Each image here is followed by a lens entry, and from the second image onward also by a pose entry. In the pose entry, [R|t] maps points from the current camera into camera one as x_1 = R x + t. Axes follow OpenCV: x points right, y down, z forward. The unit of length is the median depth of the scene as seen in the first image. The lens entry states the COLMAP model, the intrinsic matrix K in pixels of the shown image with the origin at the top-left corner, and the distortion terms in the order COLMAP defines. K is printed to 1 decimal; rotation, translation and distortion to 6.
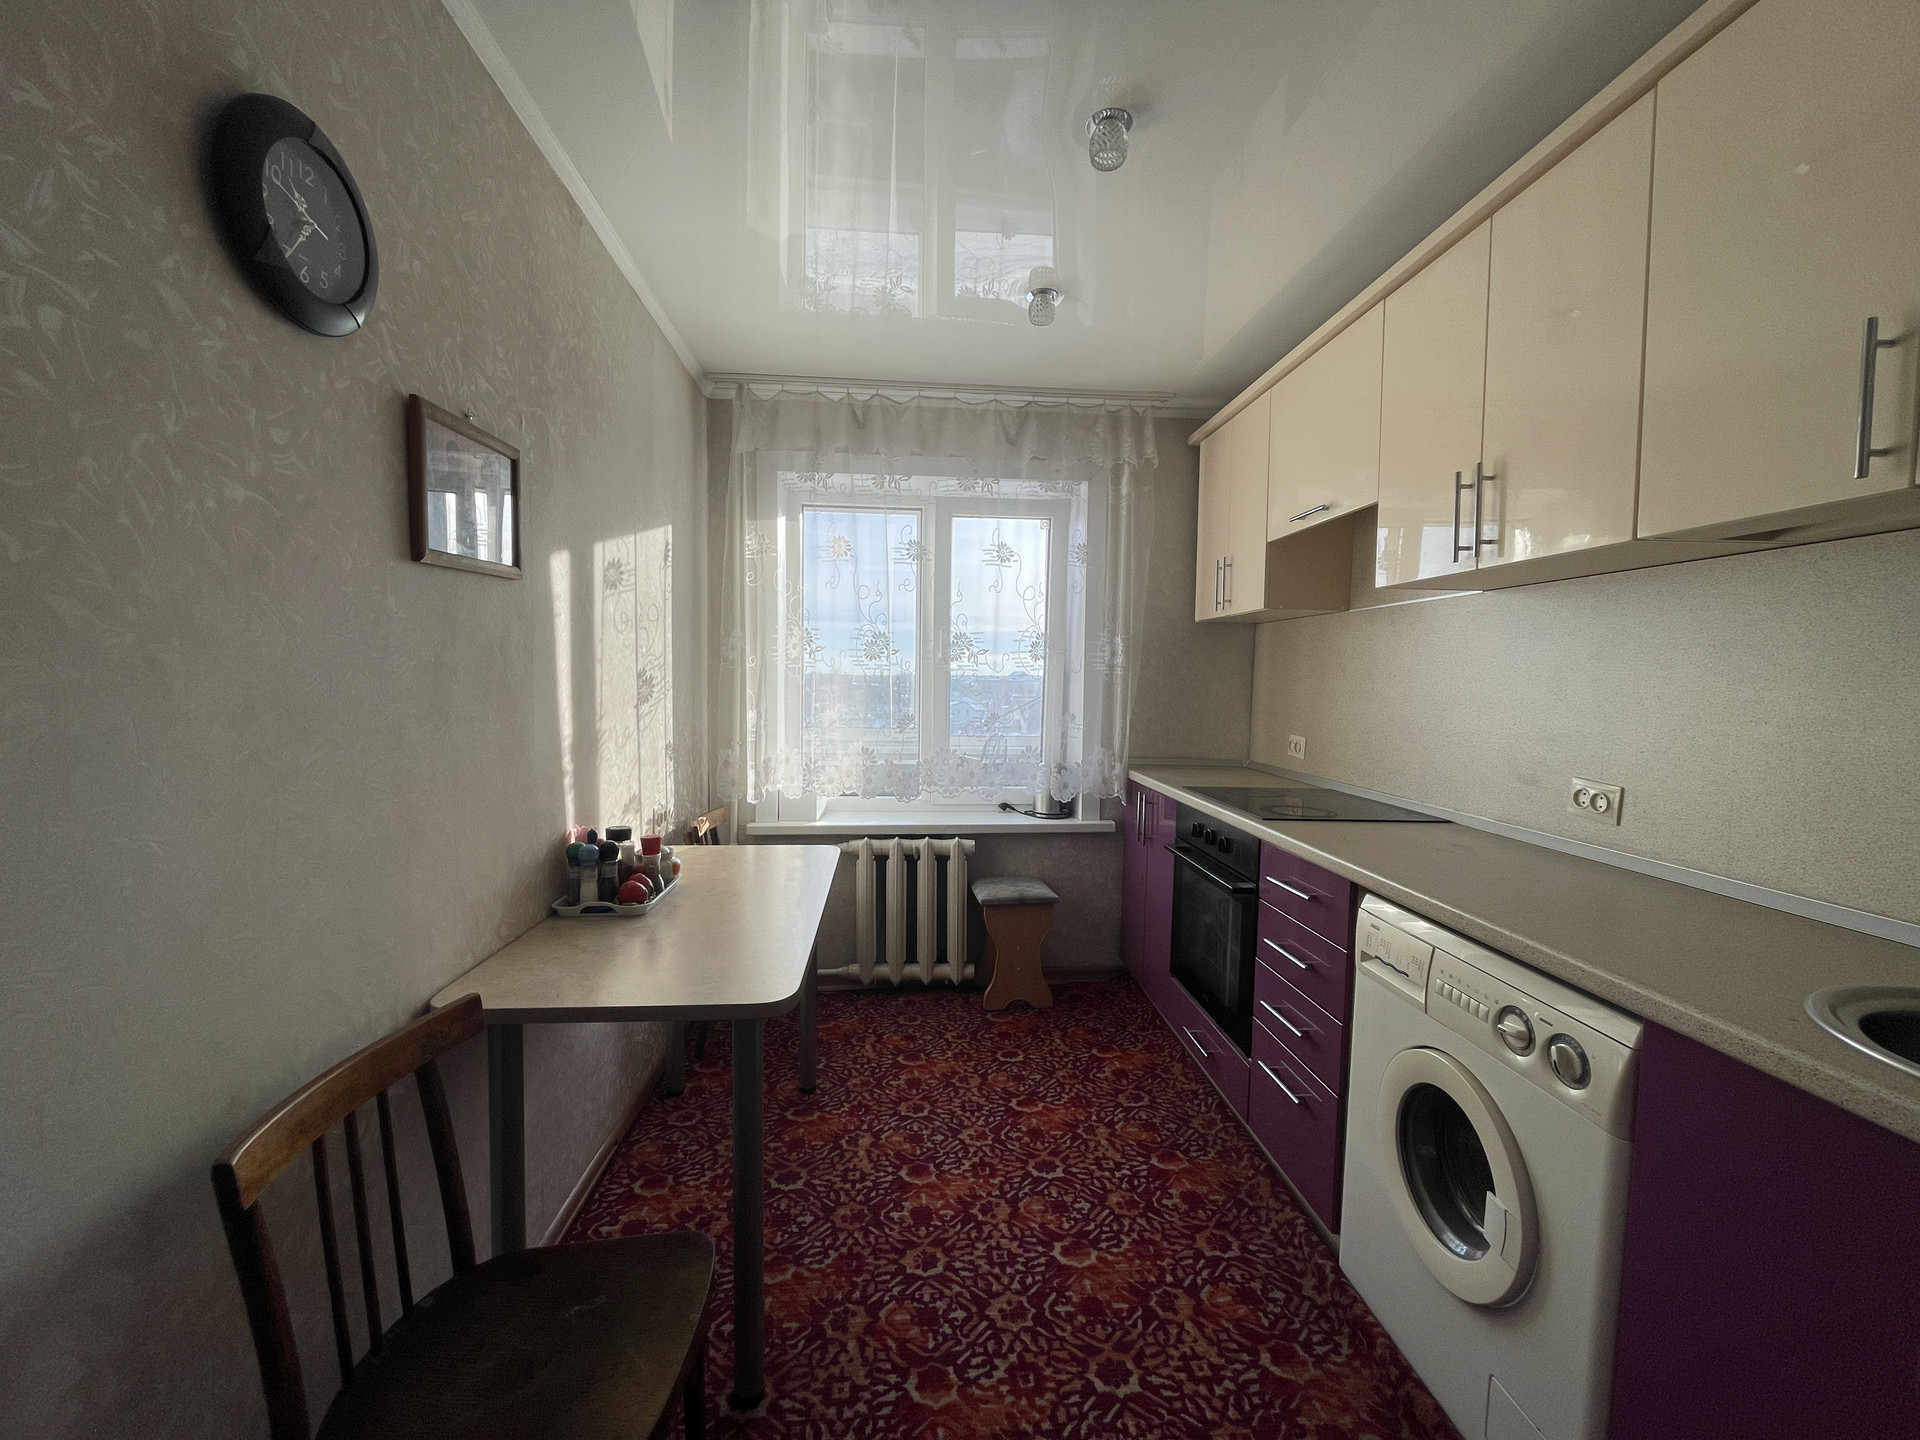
lens RADIAL K [[774.4, 0, 952.1], [0, 774.4, 720.5], [0, 0, 1]] dist [-0.000831, -0.000353]
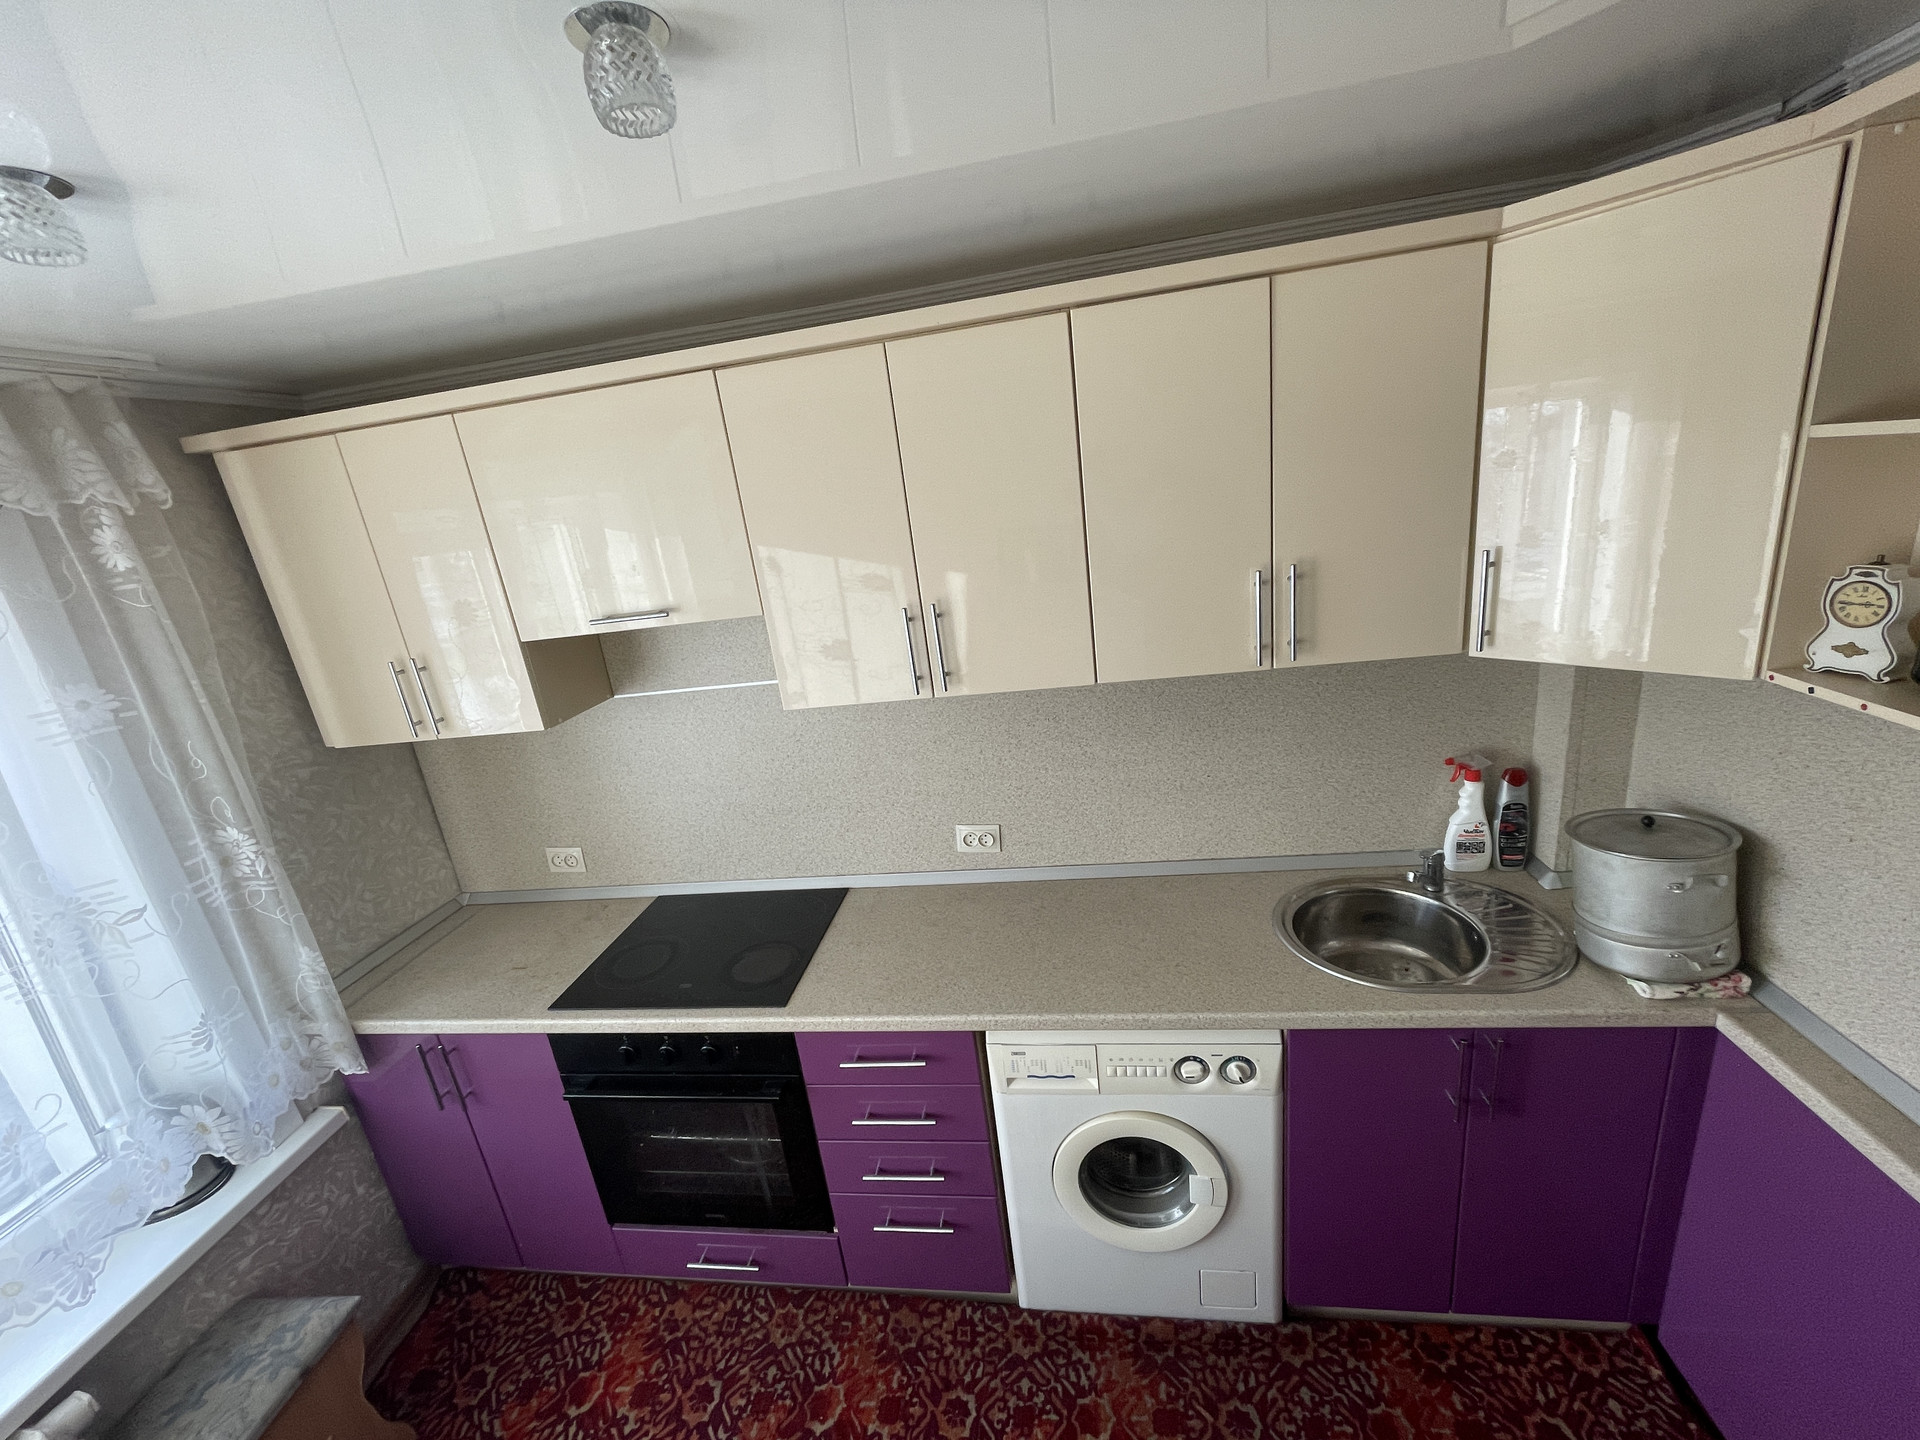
lens RADIAL K [[774.4, 0, 966.2], [0, 774.4, 716.8], [0, 0, 1]] dist [-0.000831, -0.000353]
pose [[0.198345, -0.318913, 0.926797, -0.207177], [0.180380, 0.941310, 0.285304, -0.318978], [-0.963391, 0.110587, 0.244230, 0.477401]]
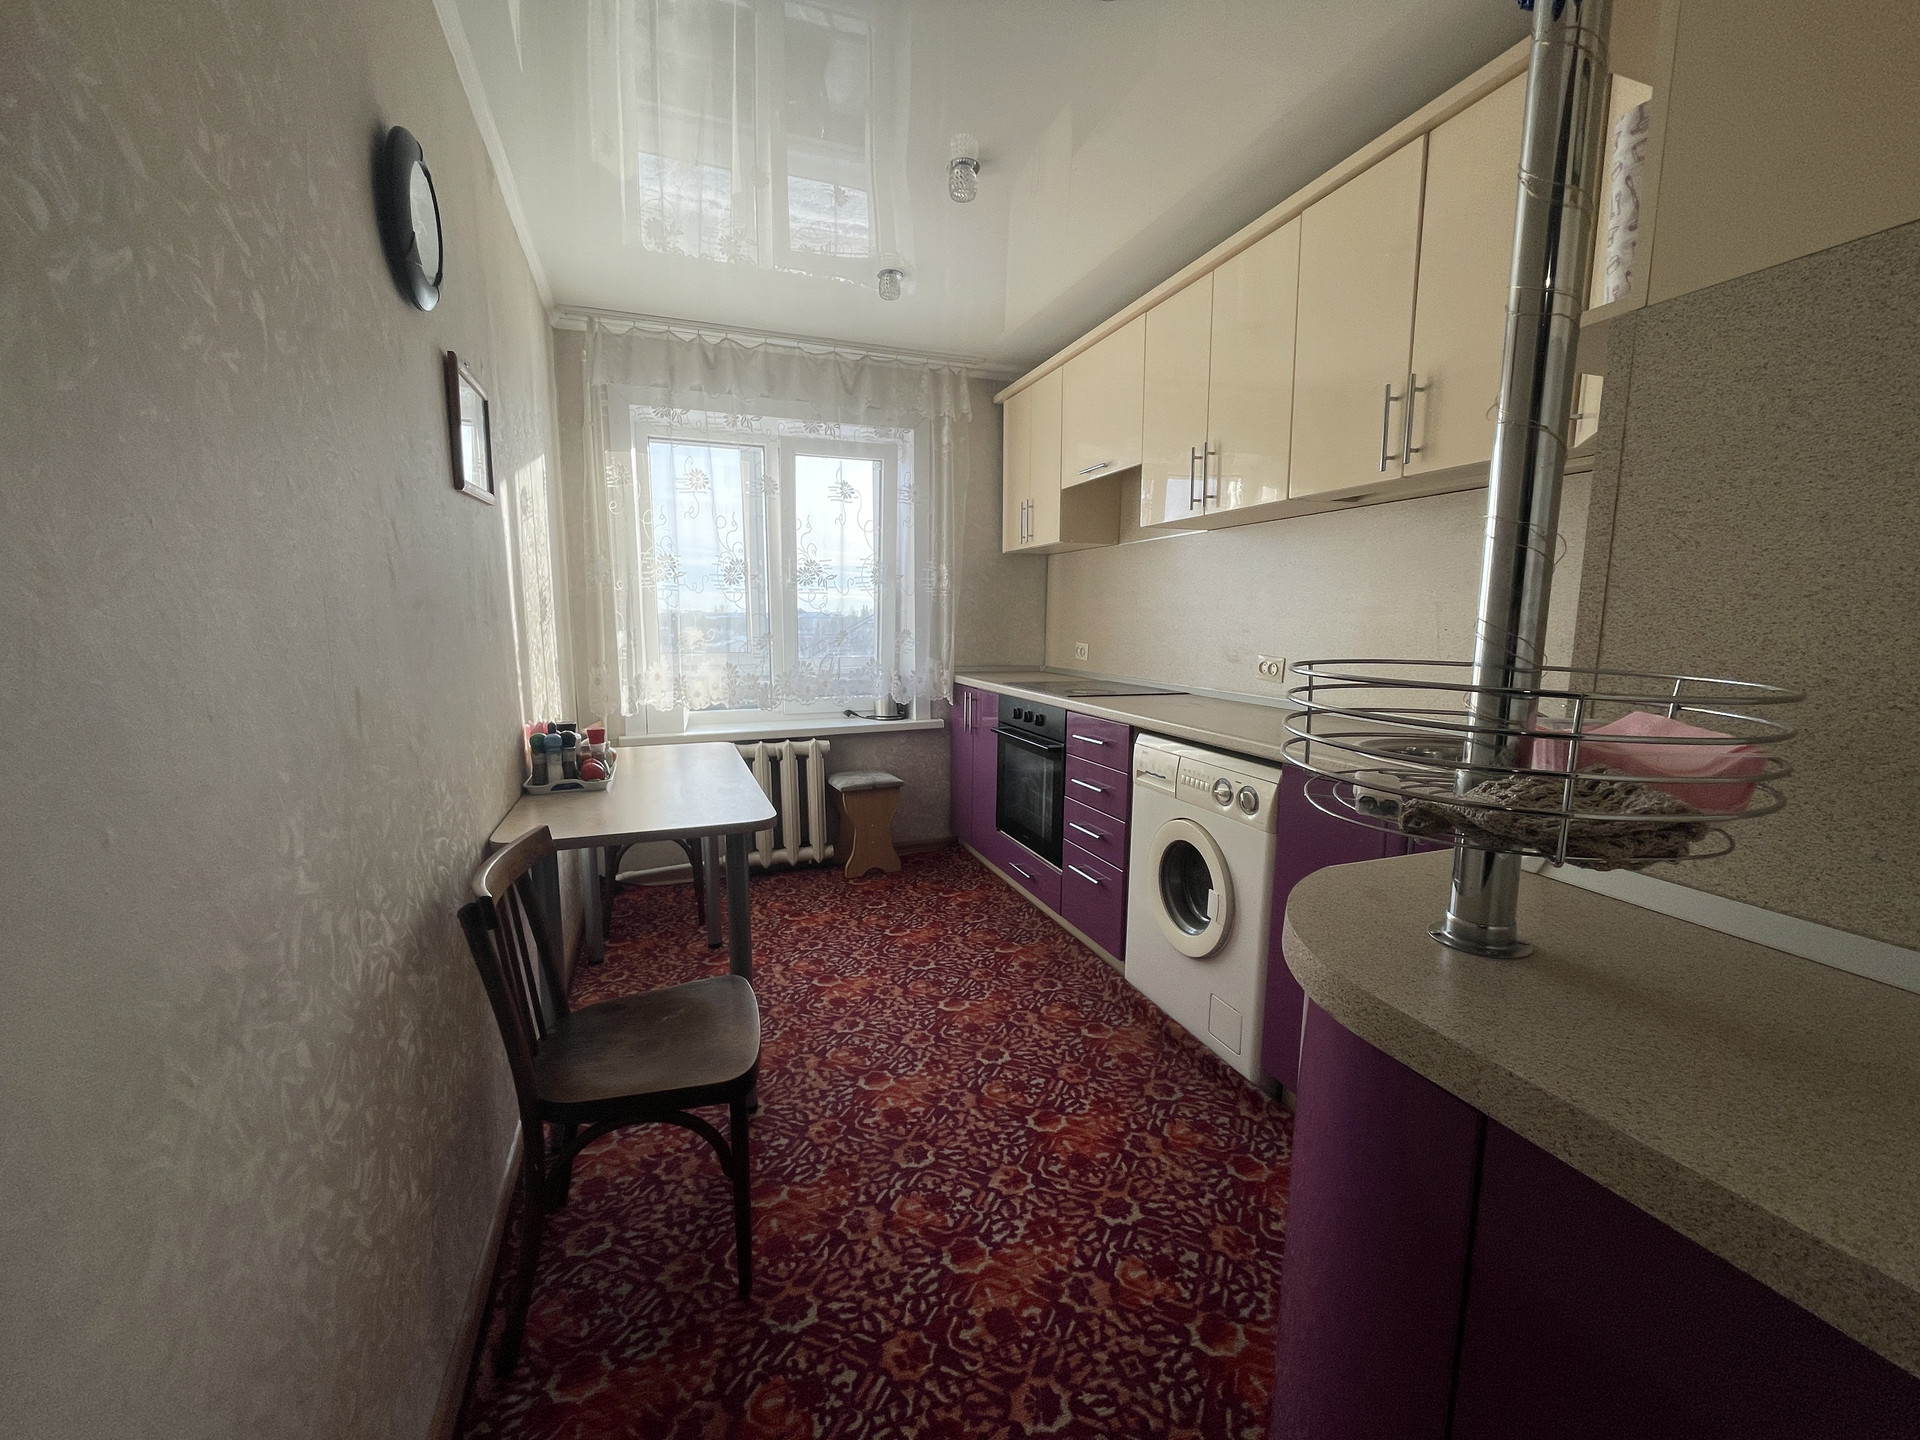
lens RADIAL K [[774.4, 0, 950.9], [0, 774.4, 721.9], [0, 0, 1]] dist [-0.000831, -0.000353]
pose [[0.960468, -0.049687, 0.273919, -0.149247], [0.026827, 0.995883, 0.086583, 0.040370], [-0.277094, -0.075812, 0.957847, -0.221011]]
